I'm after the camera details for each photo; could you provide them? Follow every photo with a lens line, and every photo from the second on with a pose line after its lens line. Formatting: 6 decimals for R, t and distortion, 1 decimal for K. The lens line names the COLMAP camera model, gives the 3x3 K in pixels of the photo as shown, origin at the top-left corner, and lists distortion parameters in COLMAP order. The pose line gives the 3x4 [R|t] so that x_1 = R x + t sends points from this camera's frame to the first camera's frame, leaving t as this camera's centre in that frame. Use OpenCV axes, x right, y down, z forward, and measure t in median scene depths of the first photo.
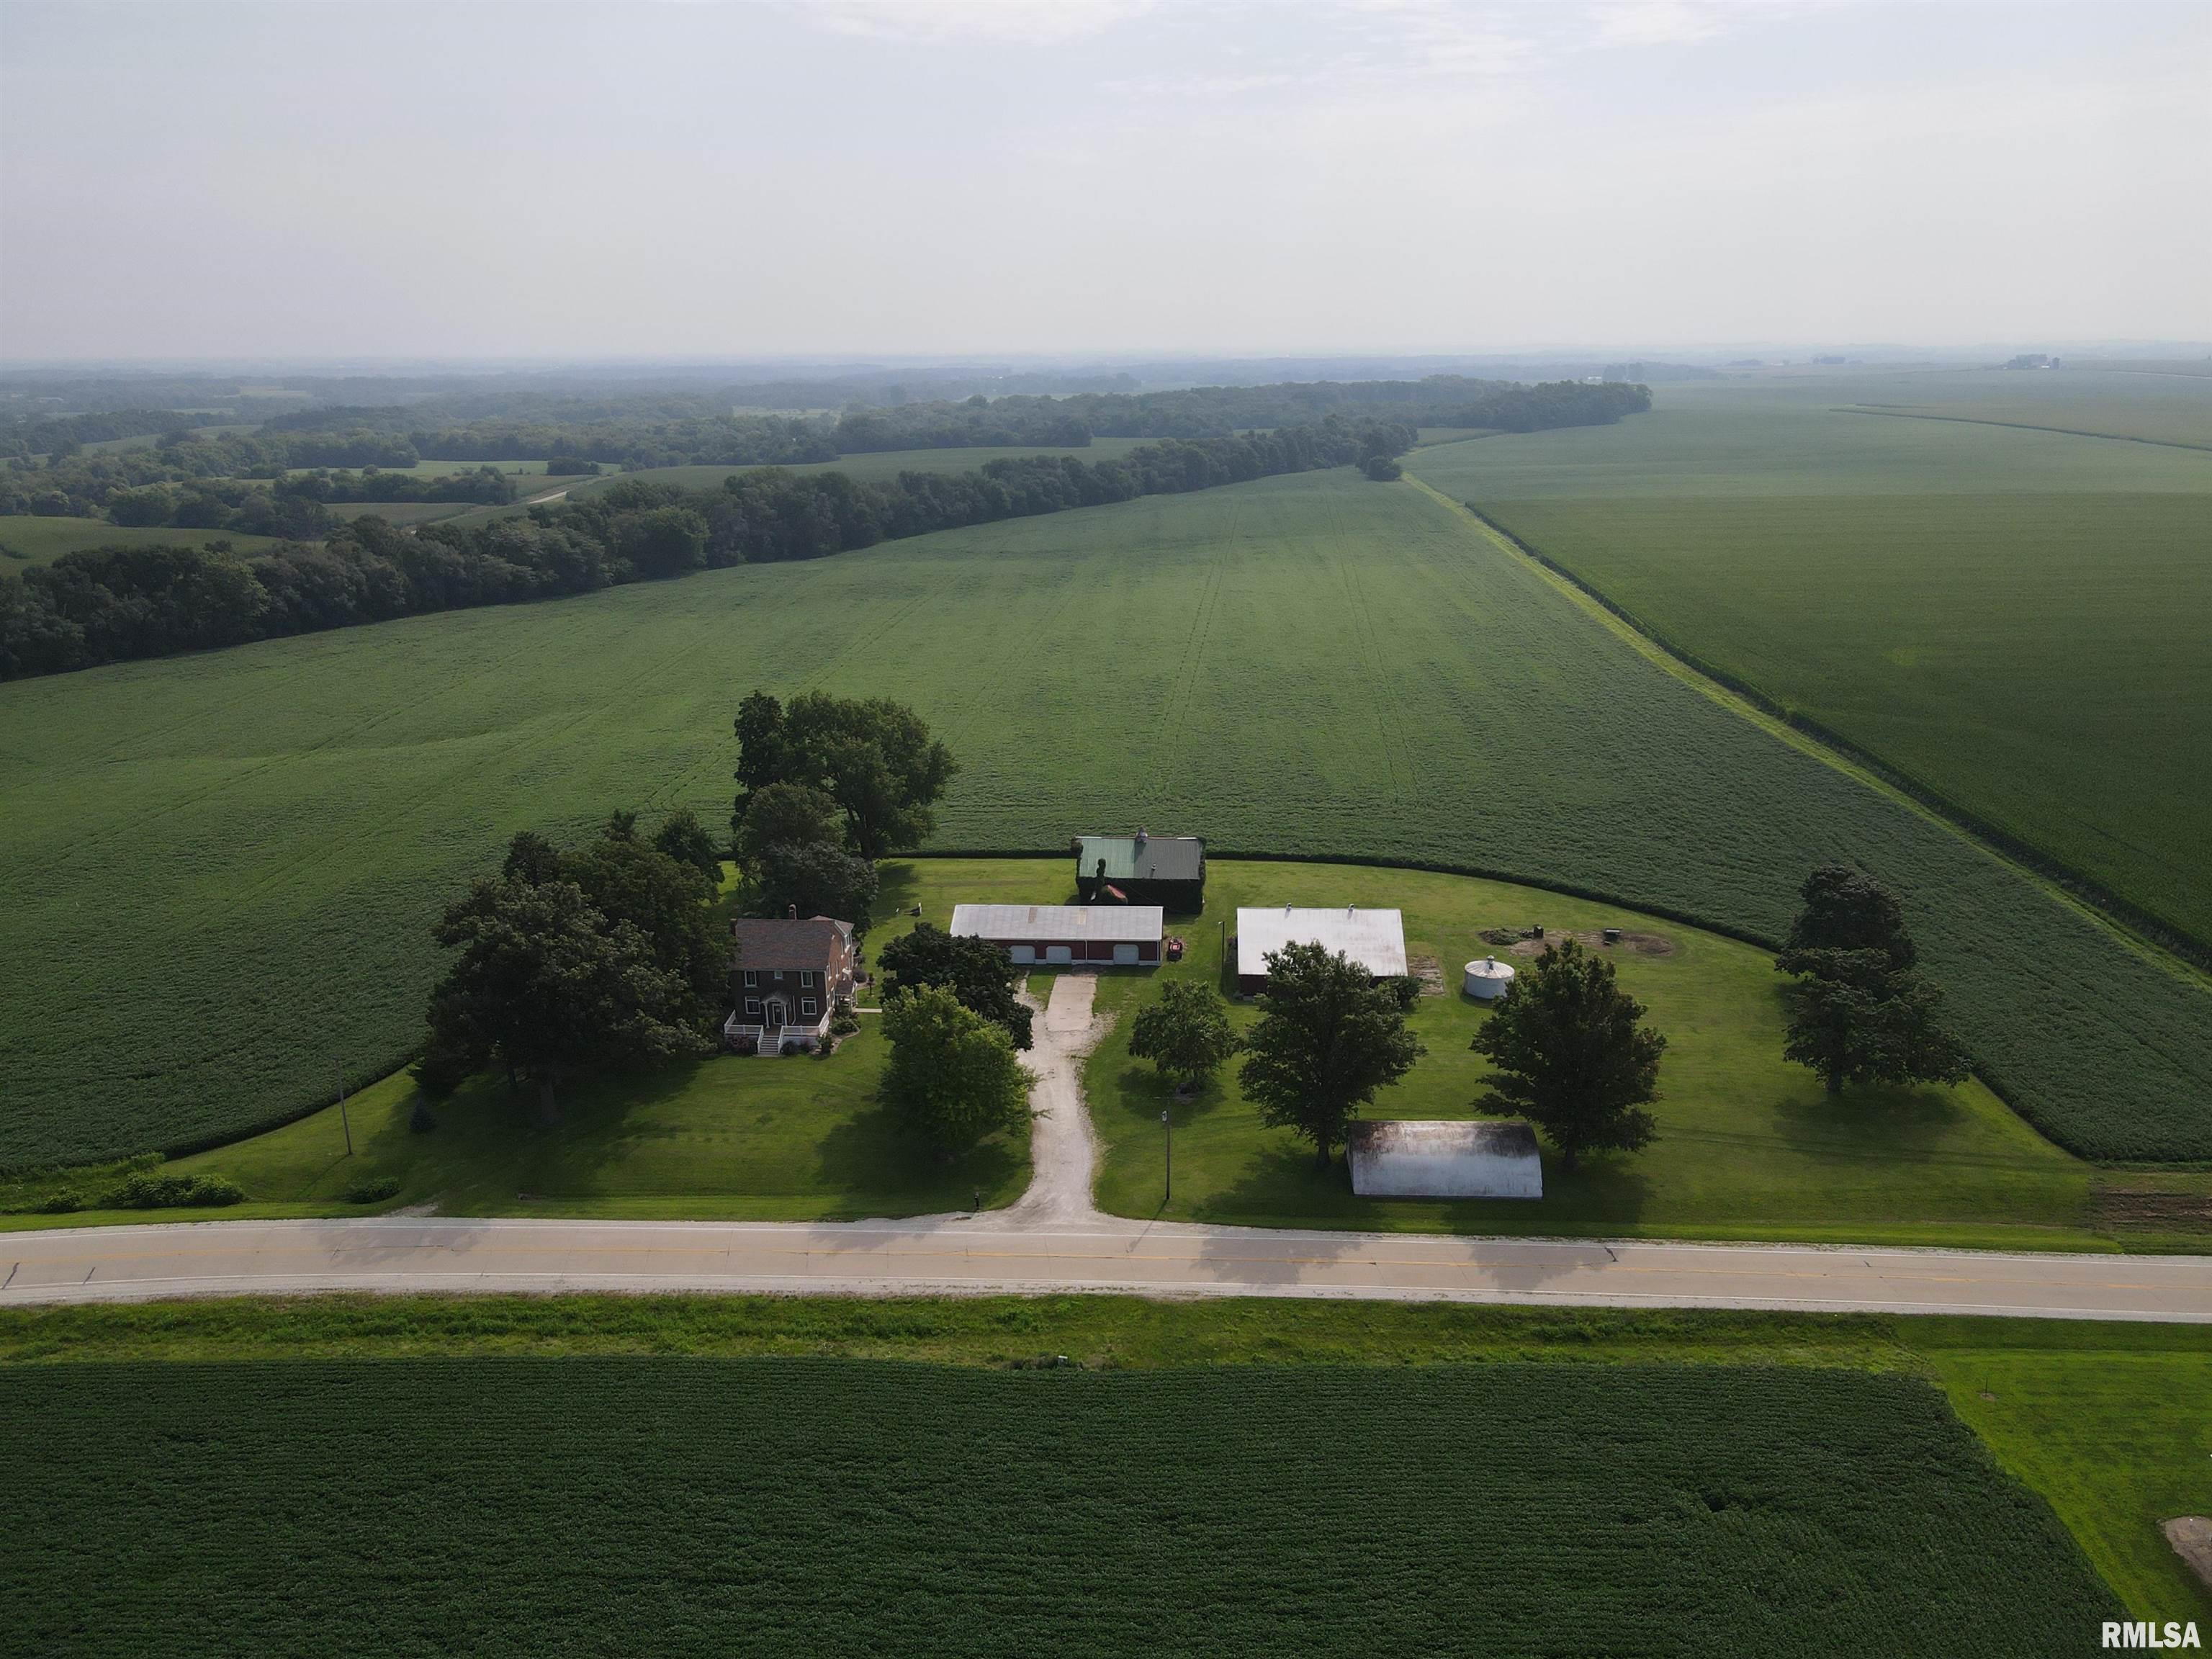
lens RADIAL K [[1651.6, 0, 1086.6], [0, 1651.6, 826.5], [0, 0, 1]] dist [-0.018649, 0.085726]
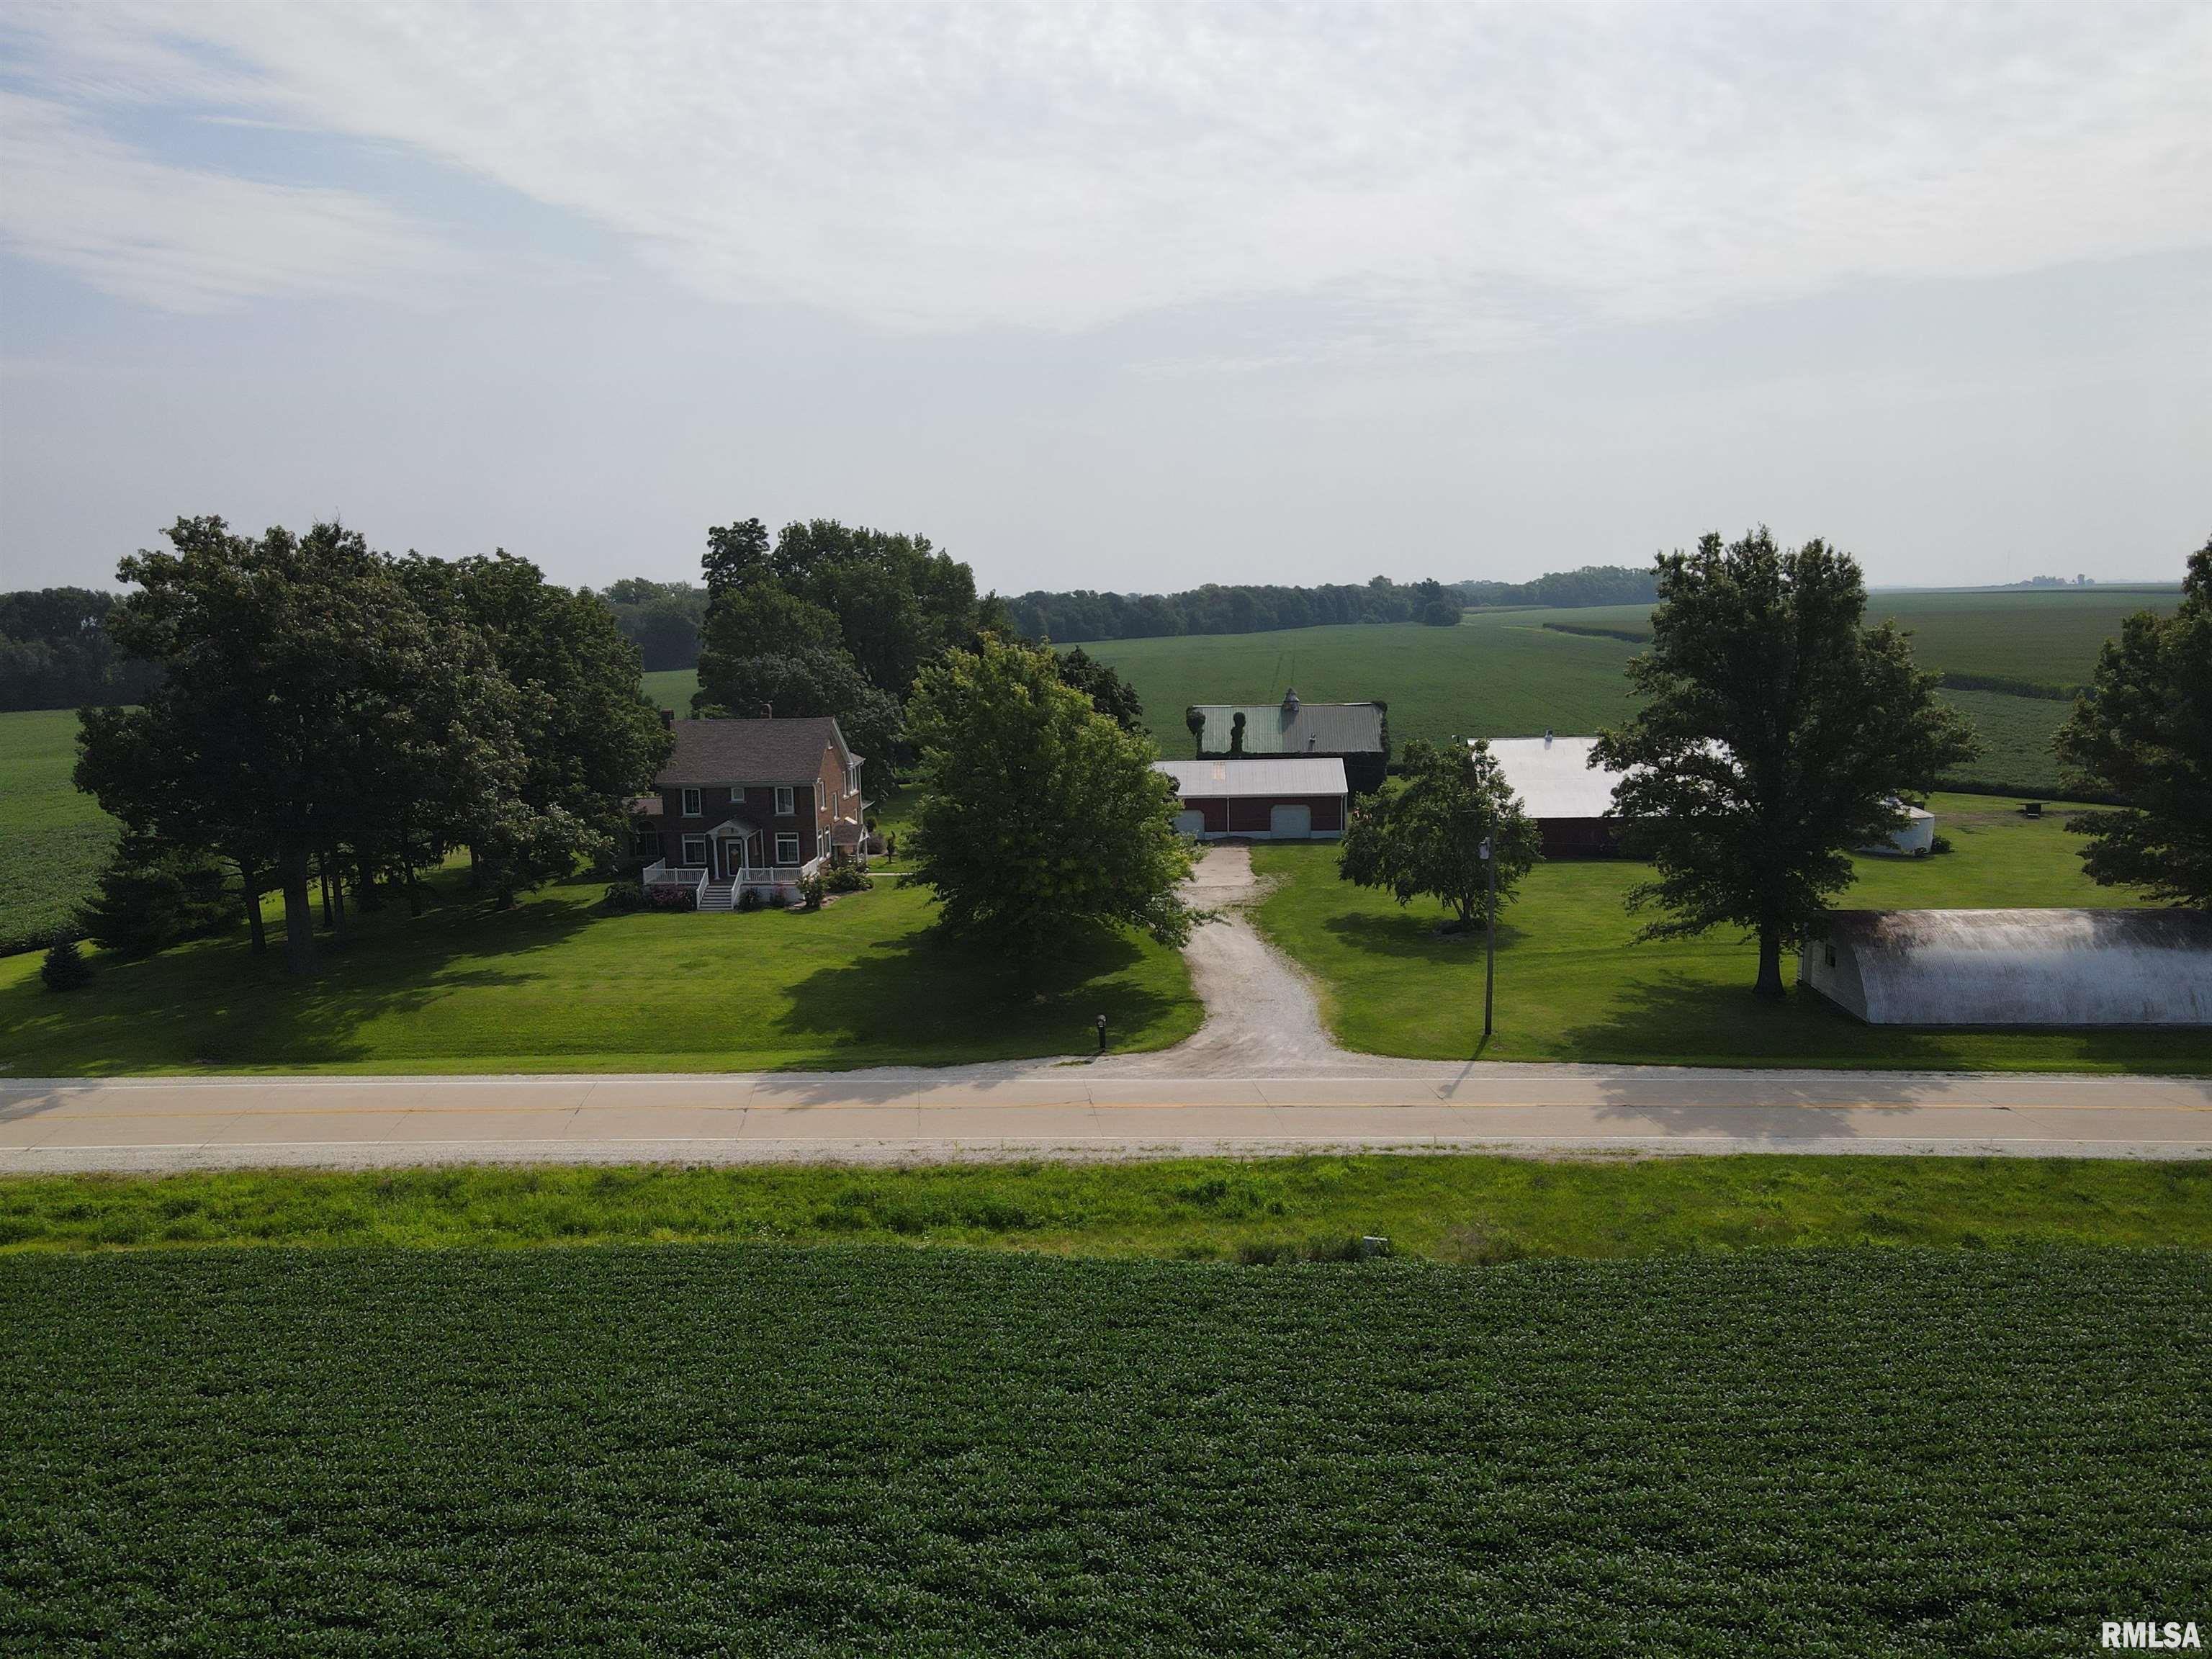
lens RADIAL K [[1671.4, 0, 1106.0], [0, 1671.4, 829.5], [0, 0, 1]] dist [-0.003186, 0.036396]
pose [[0.999995, -0.001403, -0.002704, -0.063487], [0.001026, 0.990868, -0.134832, 0.232882], [0.002868, 0.134829, 0.990865, 0.499000]]
